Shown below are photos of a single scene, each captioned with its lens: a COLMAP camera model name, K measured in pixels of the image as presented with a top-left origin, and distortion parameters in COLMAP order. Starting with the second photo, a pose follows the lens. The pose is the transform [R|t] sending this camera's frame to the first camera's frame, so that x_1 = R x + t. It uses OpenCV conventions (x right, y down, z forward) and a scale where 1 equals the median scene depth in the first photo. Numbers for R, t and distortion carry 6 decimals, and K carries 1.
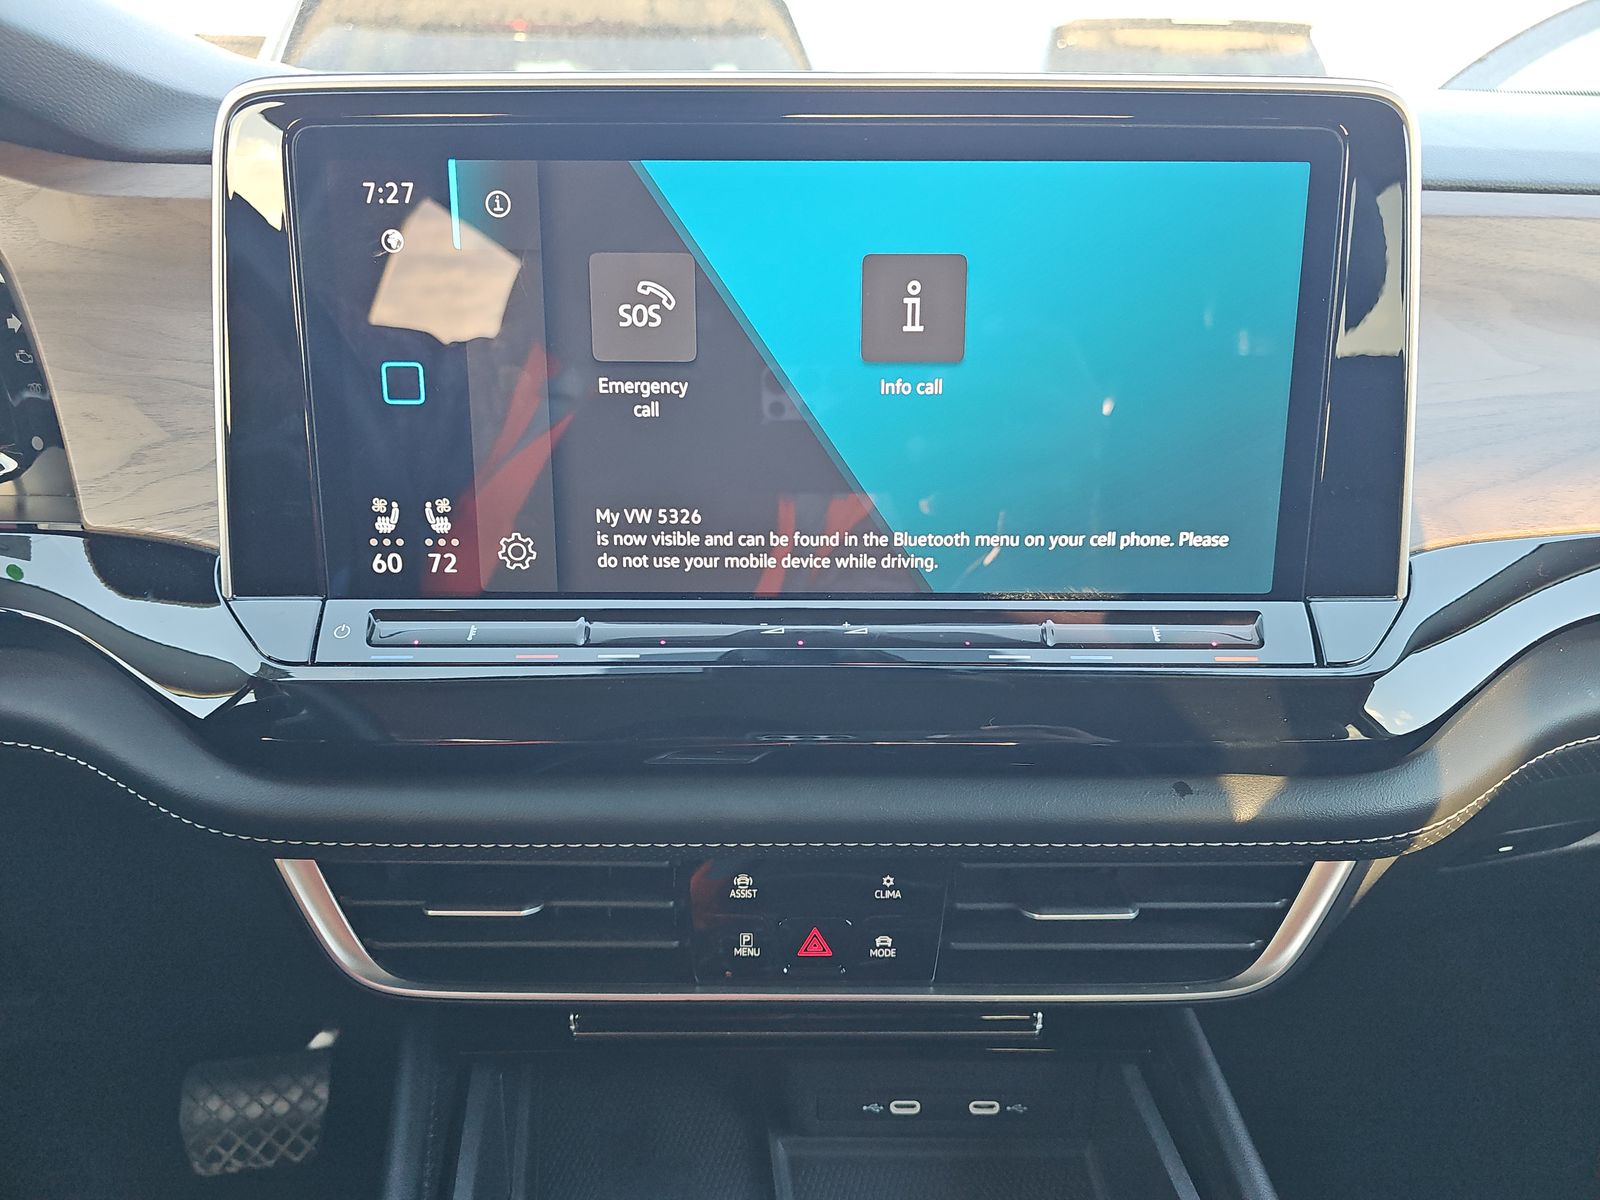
lens RADIAL K [[1066.1, 0, 800.0], [0, 1066.1, 600.0], [0, 0, 1]] dist [0.001633, -0.001623]
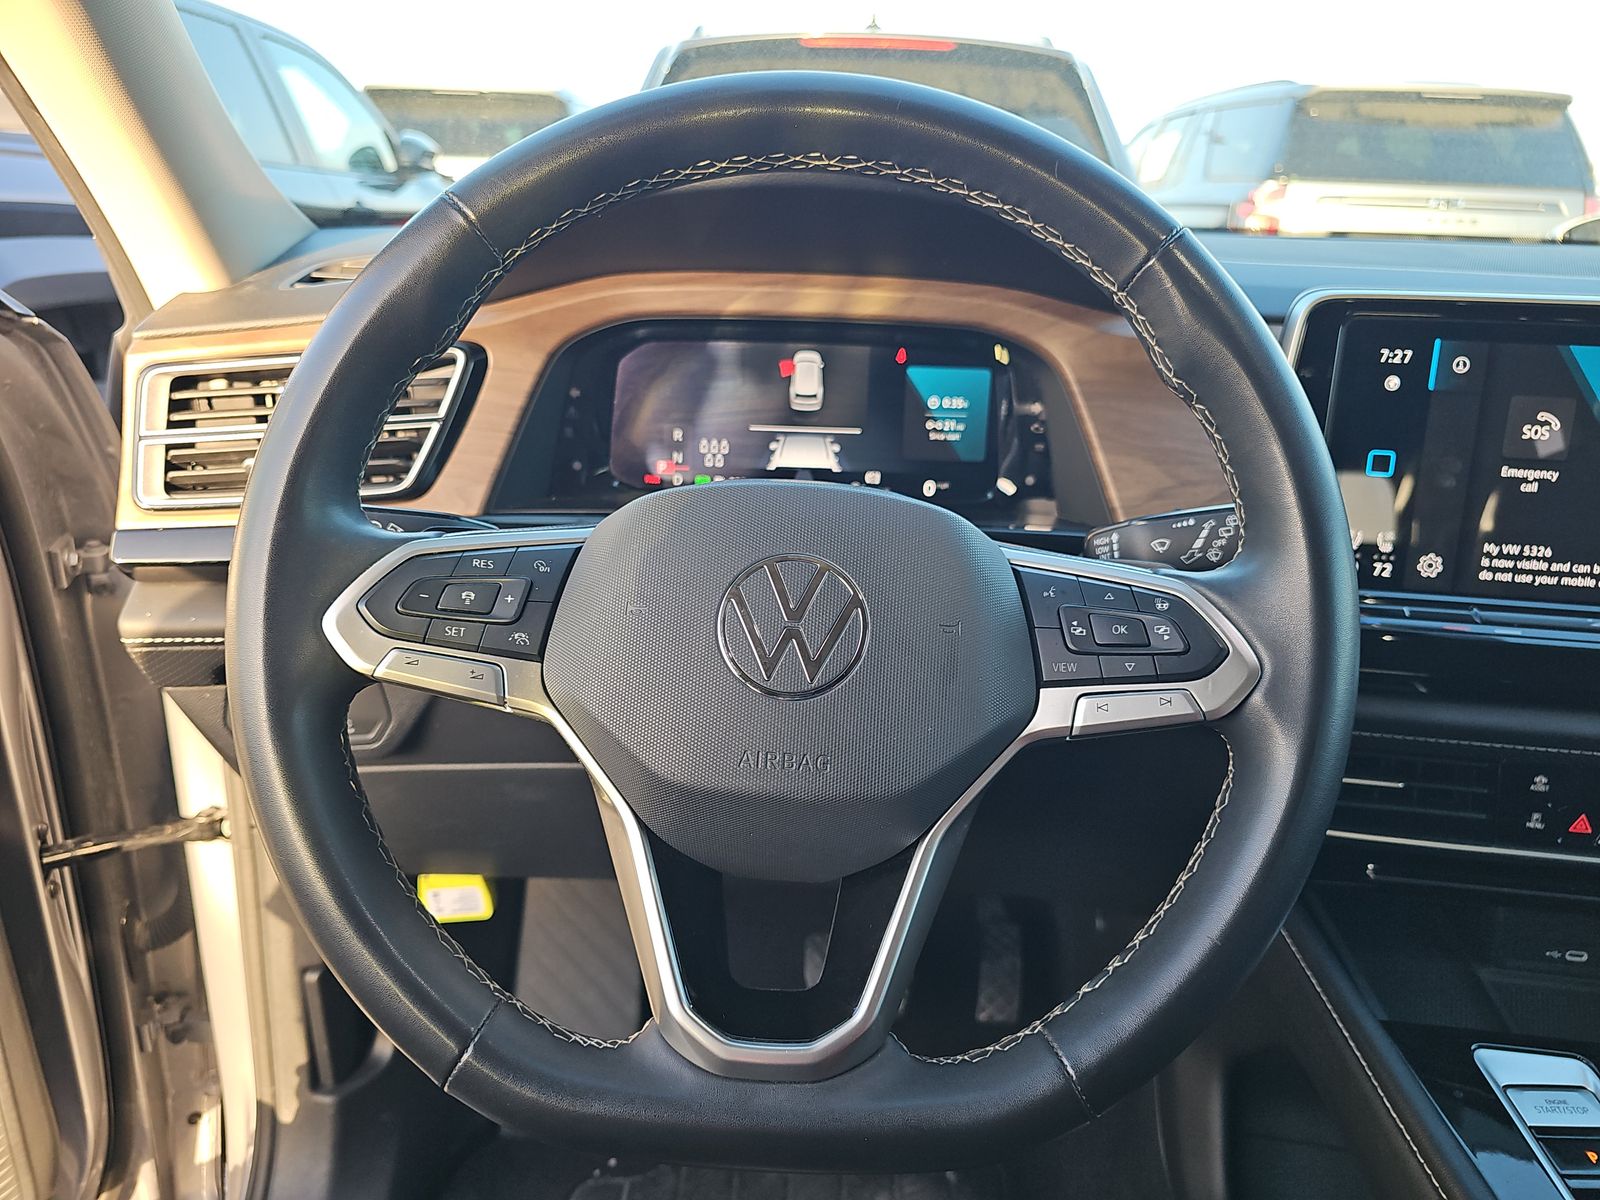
lens RADIAL K [[1066.1, 0, 800.0], [0, 1066.1, 600.0], [0, 0, 1]] dist [0.001633, -0.001623]
pose [[0.990207, 0.070891, -0.120267, -1.042085], [-0.074766, 0.996807, -0.028018, 0.129172], [0.117896, 0.036736, 0.992346, -0.780300]]
